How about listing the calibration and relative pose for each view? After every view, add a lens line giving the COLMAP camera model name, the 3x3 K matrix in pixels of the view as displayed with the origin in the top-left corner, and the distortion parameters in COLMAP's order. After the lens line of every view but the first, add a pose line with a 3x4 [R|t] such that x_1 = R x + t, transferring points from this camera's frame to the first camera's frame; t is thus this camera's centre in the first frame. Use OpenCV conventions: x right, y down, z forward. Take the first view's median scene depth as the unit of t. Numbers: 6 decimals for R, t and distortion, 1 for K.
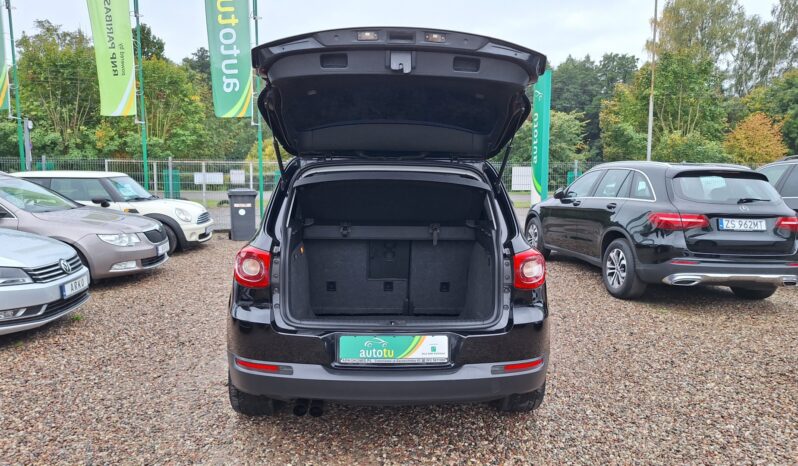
lens RADIAL K [[580.8, 0, 399.0], [0, 580.8, 233.0], [0, 0, 1]] dist [0.082675, -0.096805]
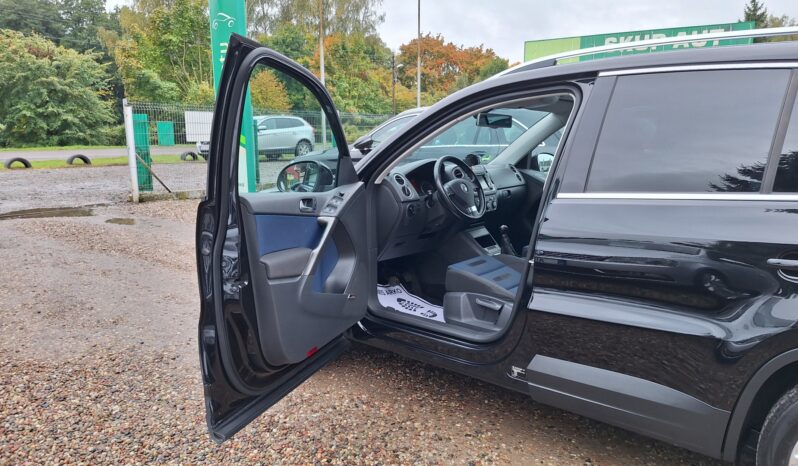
lens RADIAL K [[577.4, 0, 399.0], [0, 577.4, 233.0], [0, 0, 1]] dist [0.088329, -0.096886]
pose [[0.651364, -0.136349, 0.746414, -0.395523], [0.078062, 0.990544, 0.112824, -0.032613], [-0.754739, -0.015223, 0.655848, 0.486719]]
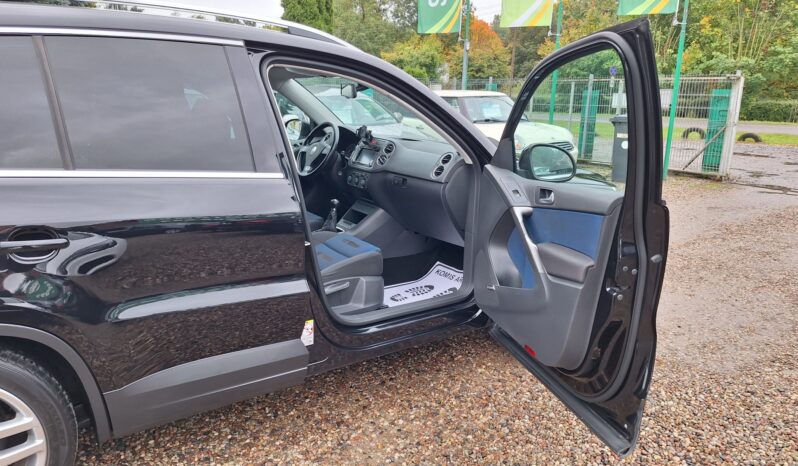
lens RADIAL K [[577.4, 0, 399.0], [0, 577.4, 233.0], [0, 0, 1]] dist [0.088329, -0.096886]
pose [[0.524112, 0.203038, -0.827092, 0.364569], [-0.105302, 0.979163, 0.173641, -0.037749], [0.845114, -0.003913, 0.534572, 0.525198]]
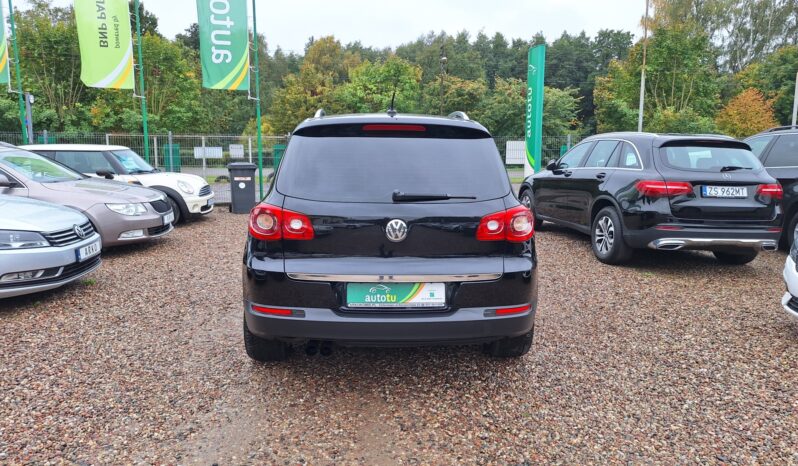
lens RADIAL K [[577.4, 0, 399.0], [0, 577.4, 233.0], [0, 0, 1]] dist [0.088329, -0.096886]
pose [[0.999962, -0.003208, 0.008101, -0.004450], [0.002903, 0.999297, 0.037390, 0.015888], [-0.008215, -0.037365, 0.999268, -0.034257]]
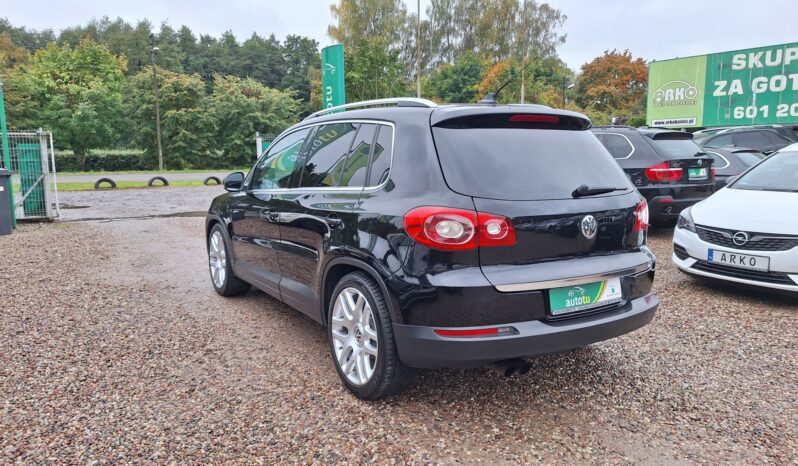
lens RADIAL K [[577.4, 0, 399.0], [0, 577.4, 233.0], [0, 0, 1]] dist [0.088329, -0.096886]
pose [[0.861447, -0.081698, 0.501232, -0.312583], [0.063231, 0.996550, 0.053760, 0.003669], [-0.503895, -0.014618, 0.863641, 0.101277]]
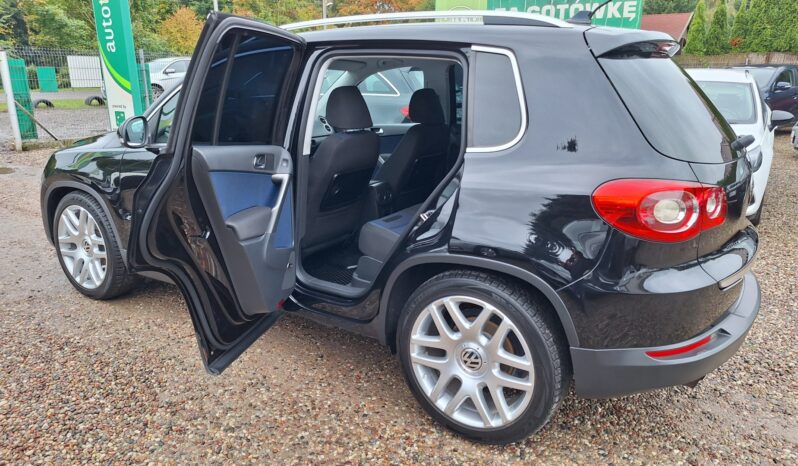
lens RADIAL K [[581.9, 0, 403.6], [0, 581.9, 233.1], [0, 0, 1]] dist [0.020680, -0.004160]
pose [[0.570160, -0.222198, 0.790914, -0.373854], [0.081010, 0.973243, 0.215023, -0.031972], [-0.817530, -0.058526, 0.572905, 0.343165]]
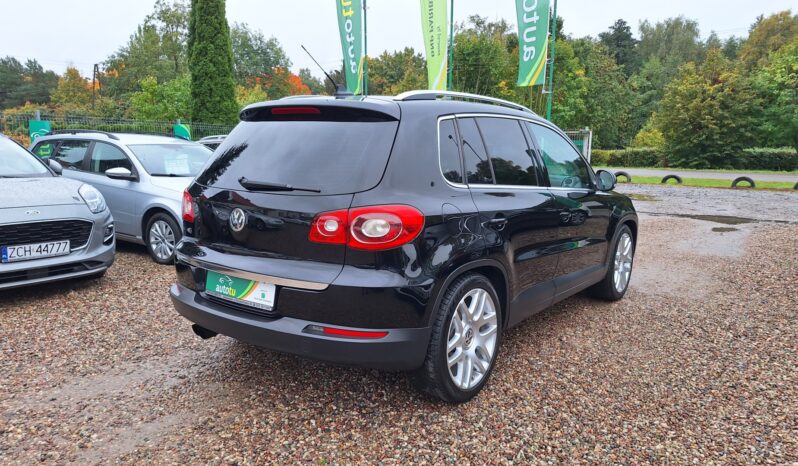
lens RADIAL K [[573.5, 0, 393.1], [0, 573.5, 243.9], [0, 0, 1]] dist [0.085752, -0.086602]
pose [[0.765894, 0.111214, -0.633275, 0.321226], [-0.075111, 0.993659, 0.083664, 0.005174], [0.638565, -0.016512, 0.769391, 0.148762]]
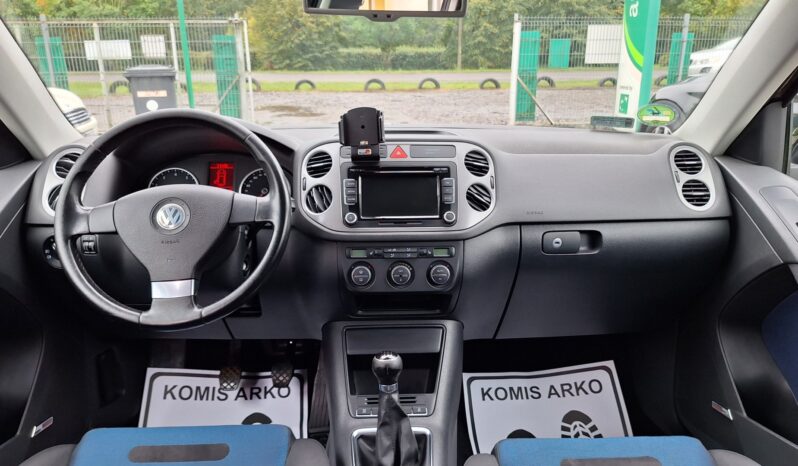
lens RADIAL K [[581.9, 0, 403.6], [0, 581.9, 233.1], [0, 0, 1]] dist [0.020680, -0.004160]
pose [[0.999925, -0.011929, -0.002835, -0.010626], [0.012255, 0.979943, 0.198899, -0.036585], [0.000406, -0.198918, 0.980016, 0.588050]]
